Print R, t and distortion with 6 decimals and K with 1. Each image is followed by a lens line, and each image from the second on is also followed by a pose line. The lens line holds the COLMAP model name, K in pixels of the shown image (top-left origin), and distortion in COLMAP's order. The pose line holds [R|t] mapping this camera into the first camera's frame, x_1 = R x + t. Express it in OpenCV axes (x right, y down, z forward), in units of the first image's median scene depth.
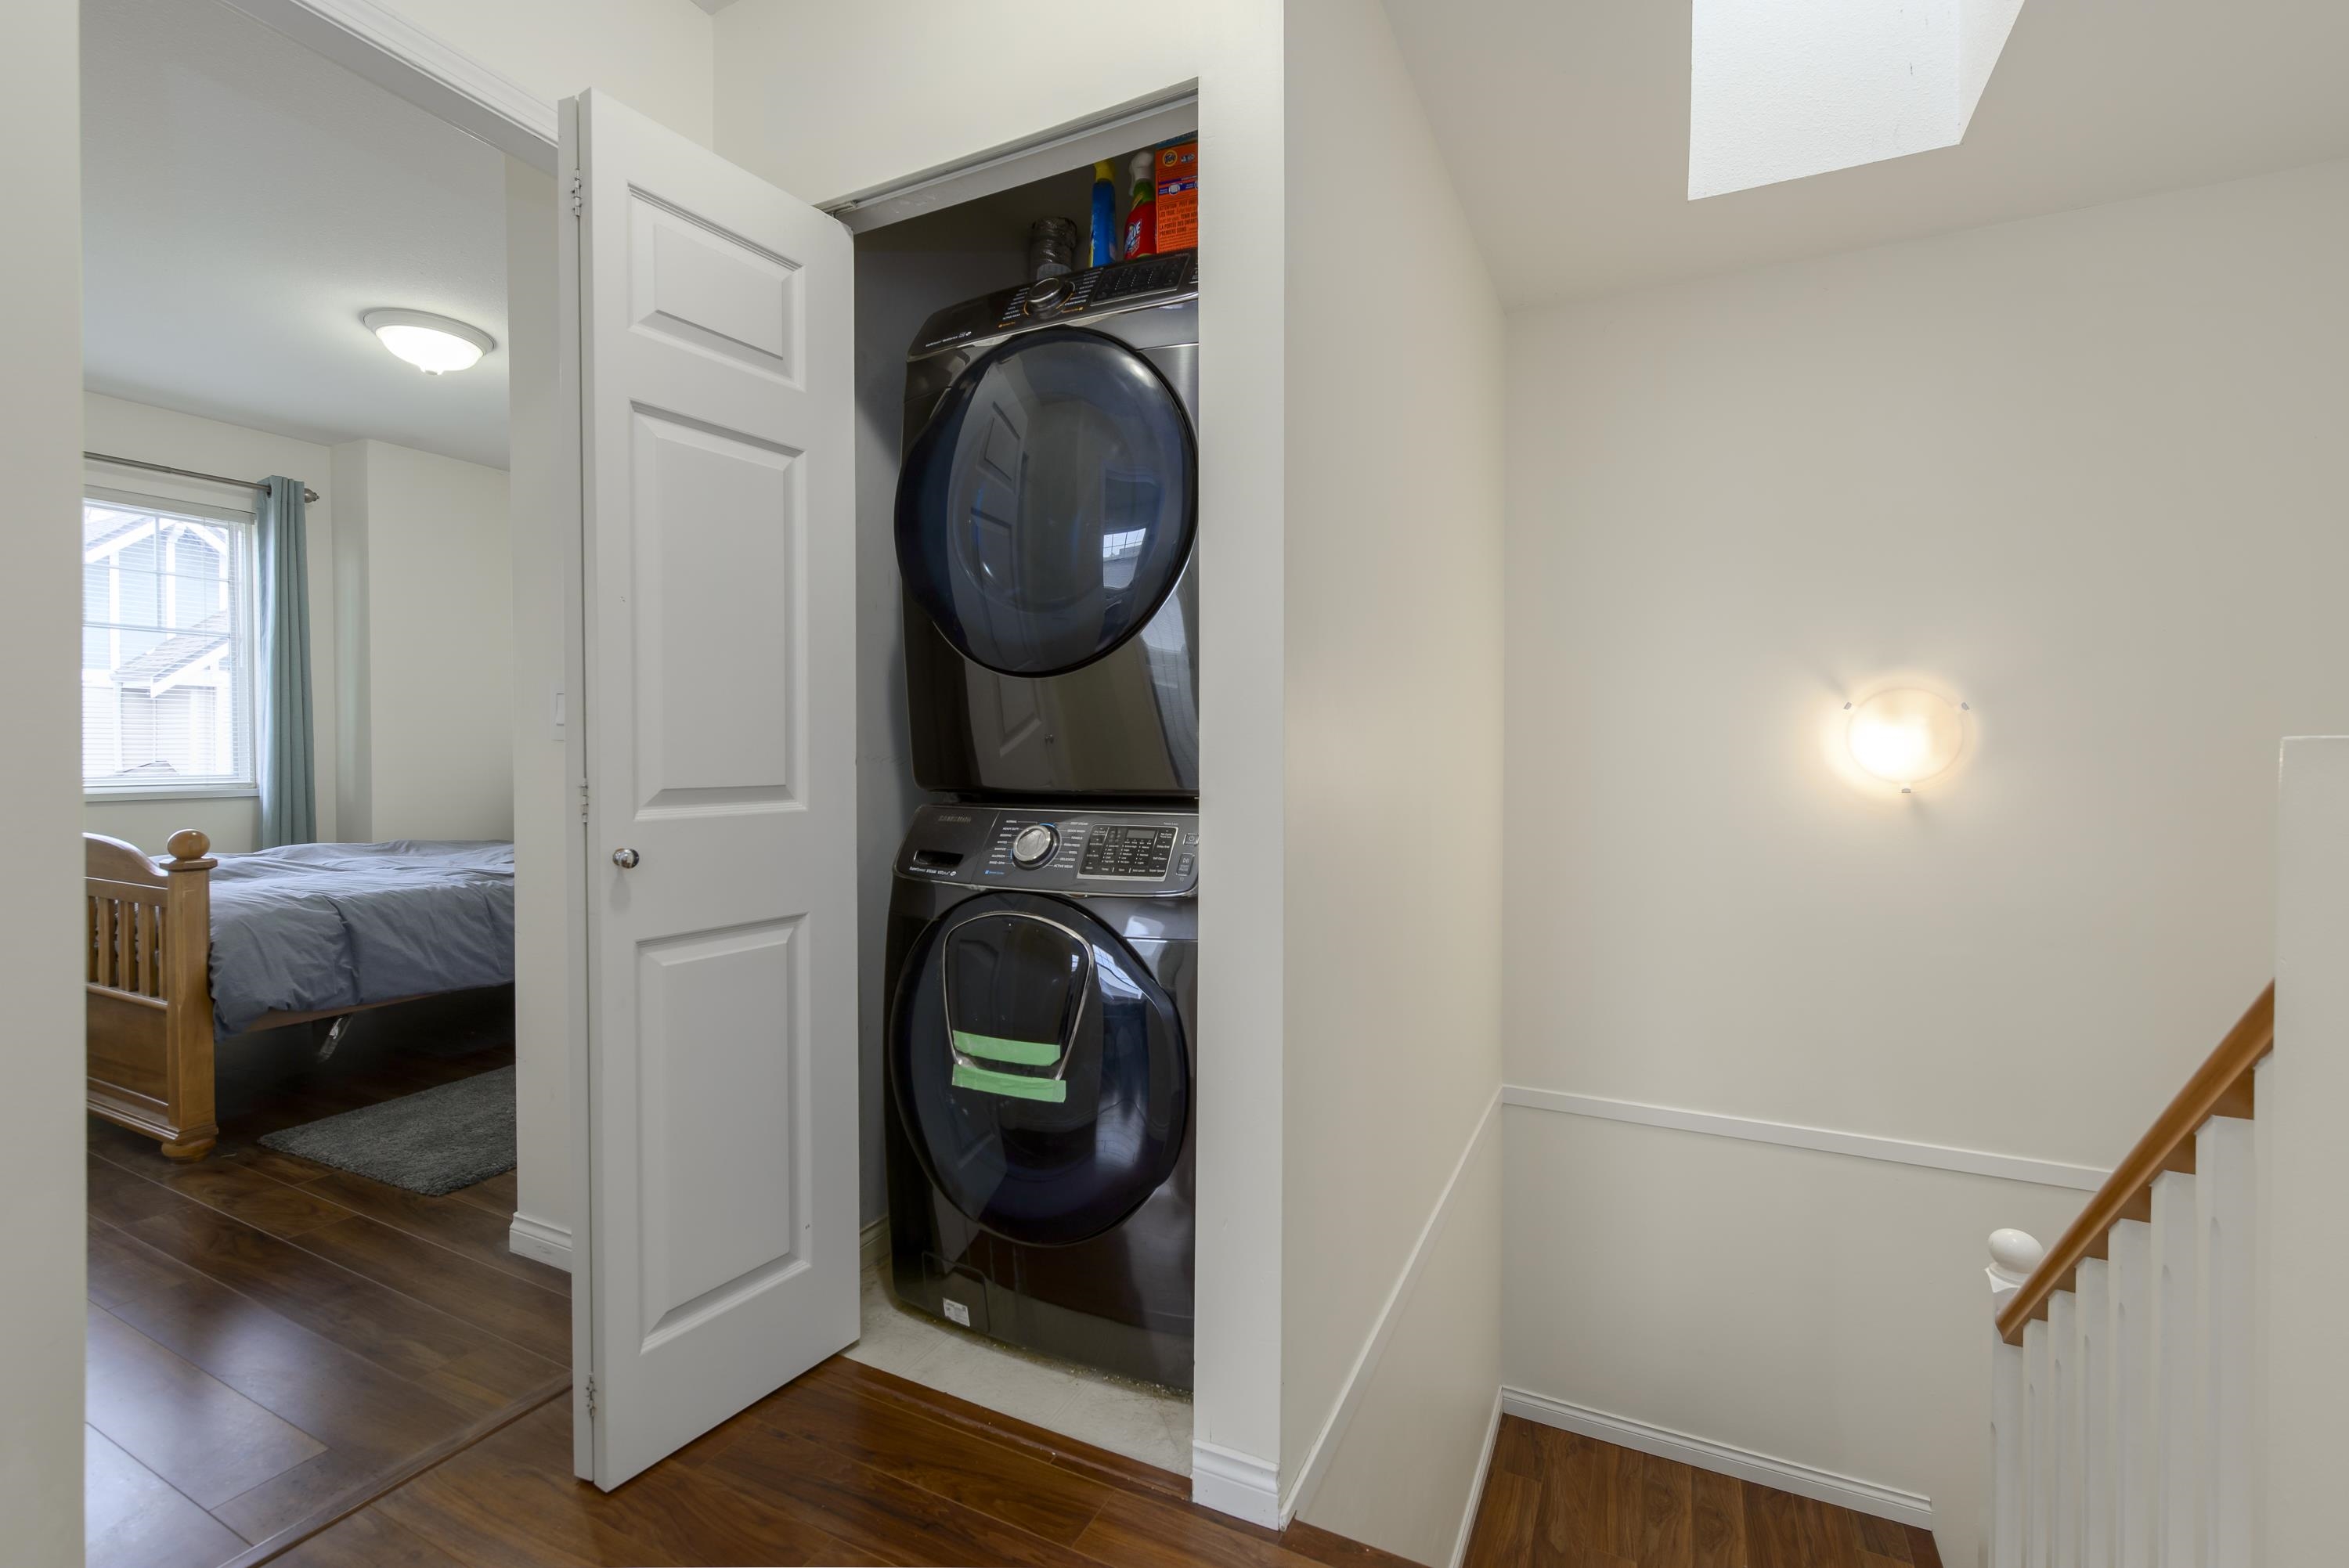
lens RADIAL K [[996.8, 0, 1187.4], [0, 996.8, 774.9], [0, 0, 1]] dist [-0.002200, -0.001169]
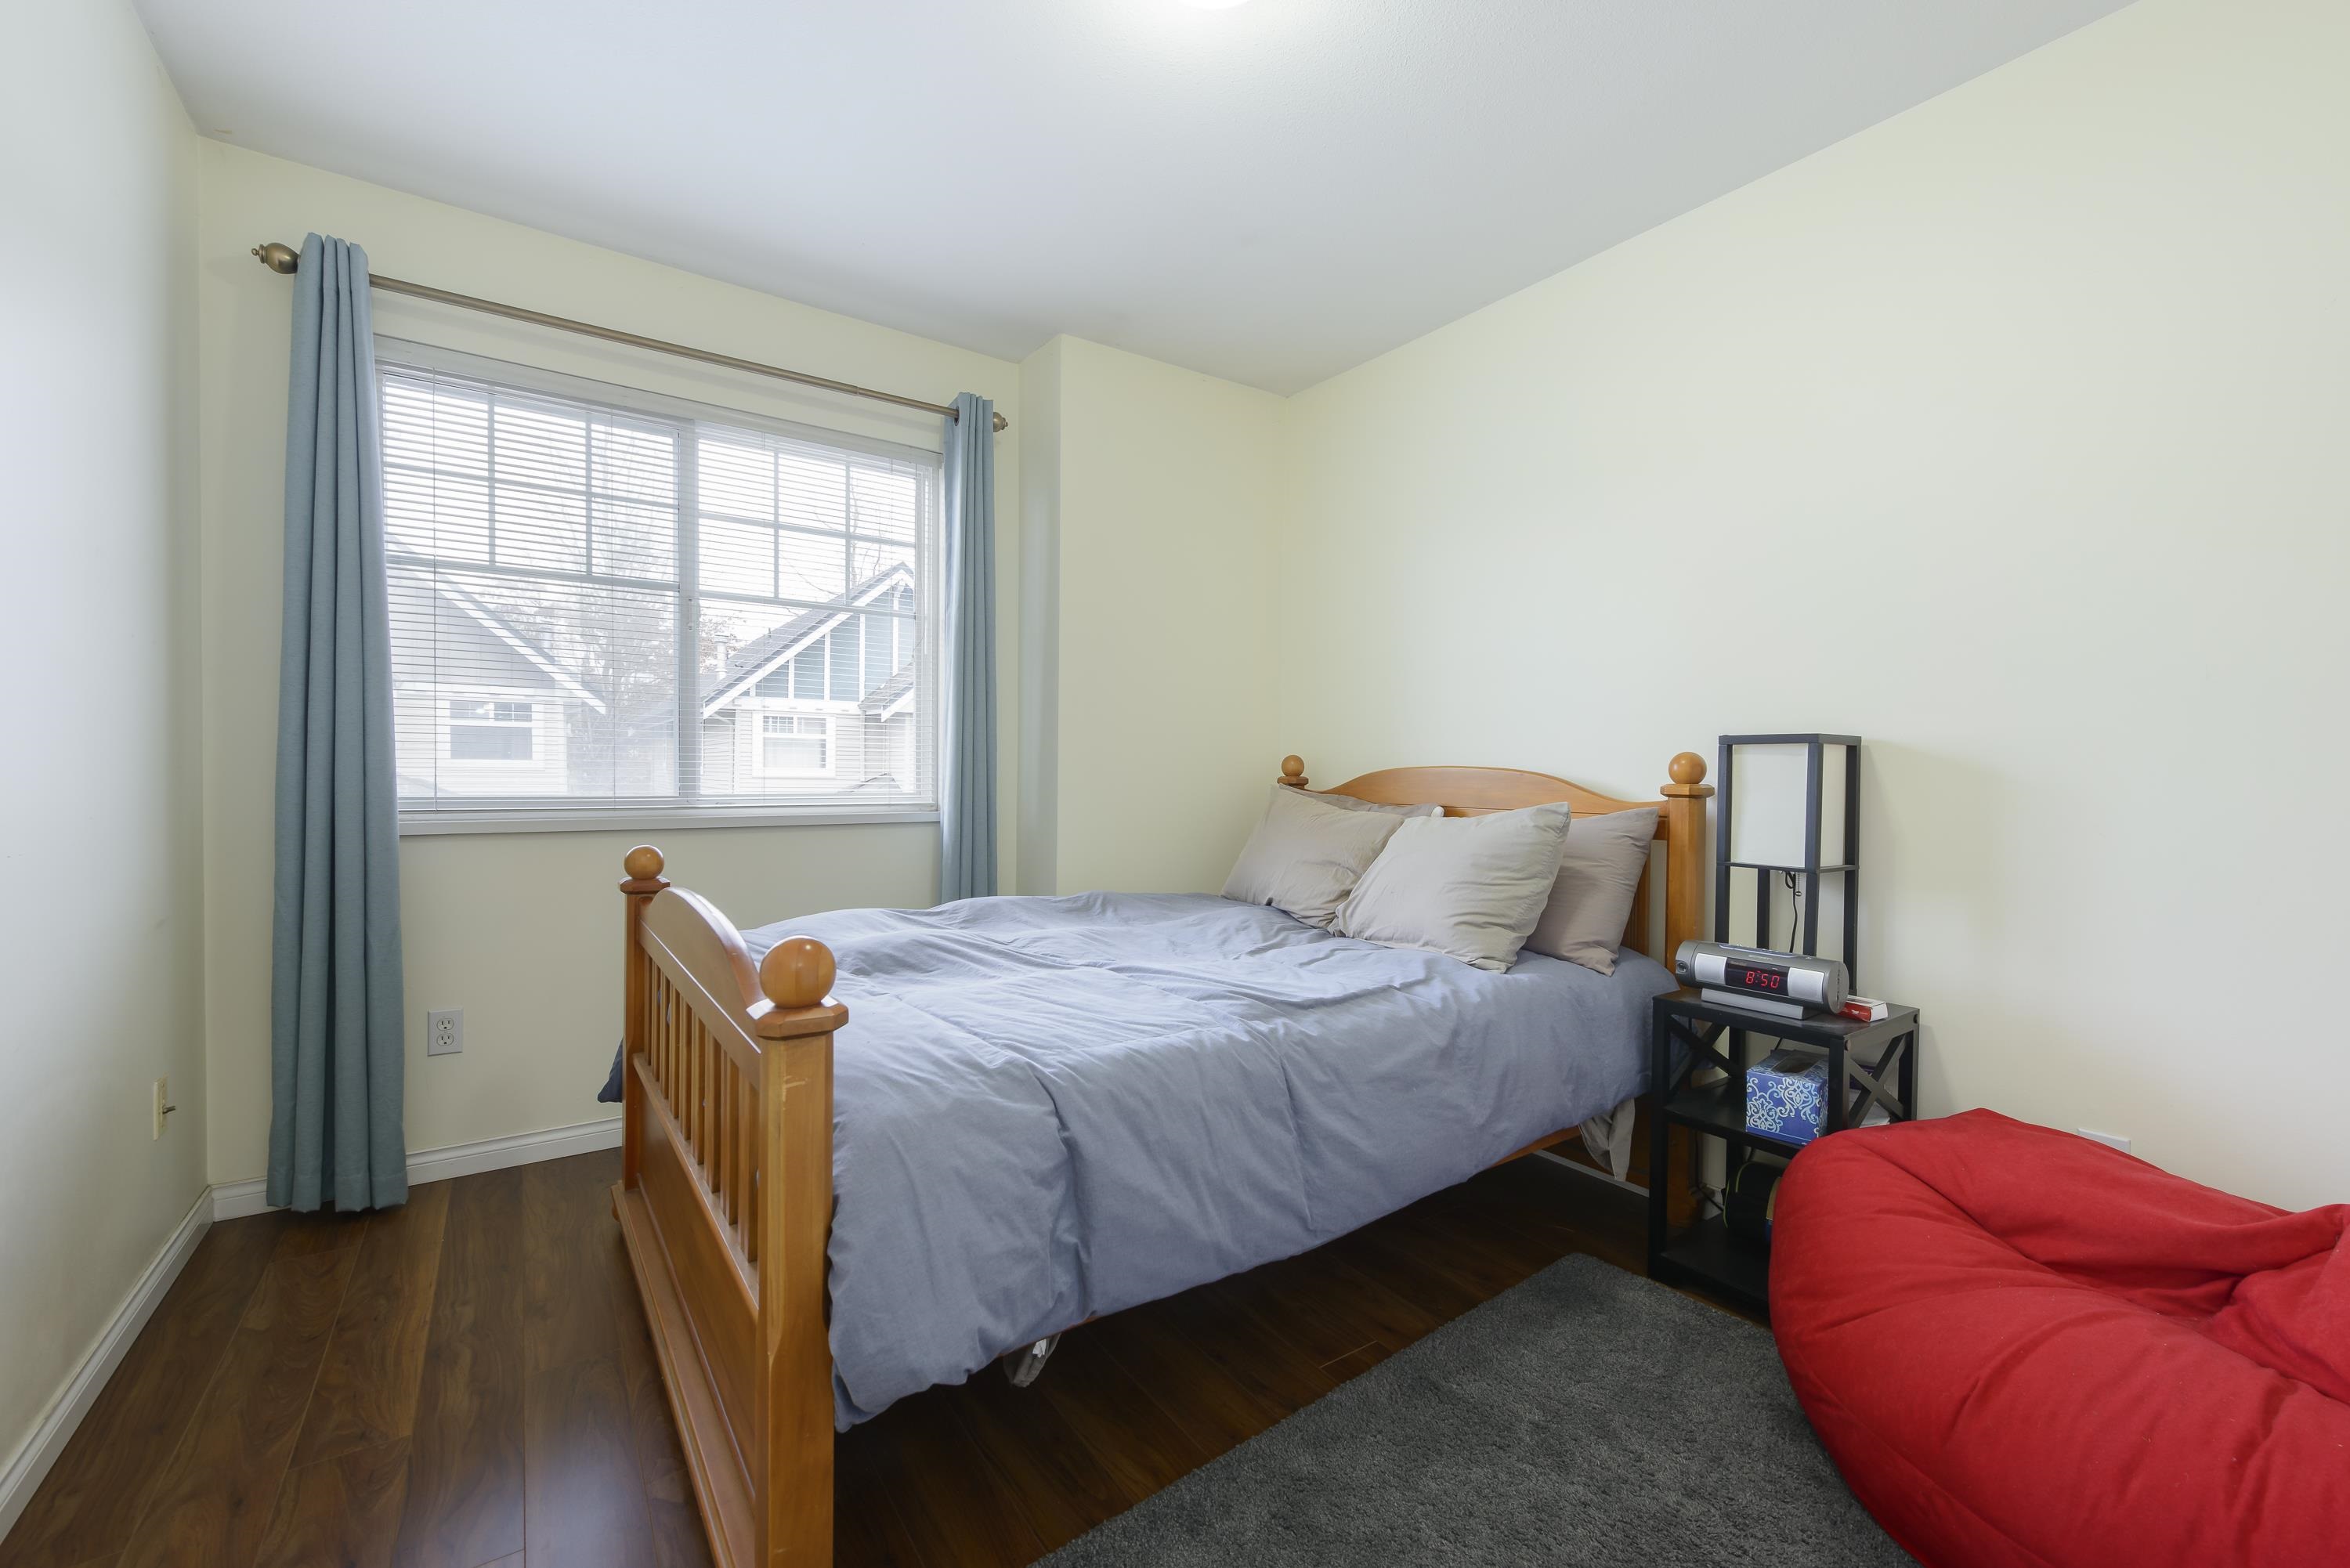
lens RADIAL K [[936.9, 0, 1200.8], [0, 936.9, 786.5], [0, 0, 1]] dist [0.000947, -0.000230]
pose [[0.883580, 0.015991, -0.468006, -0.548772], [-0.019312, 0.999811, -0.002299, -0.010789], [0.467881, 0.011069, 0.883722, 0.598054]]
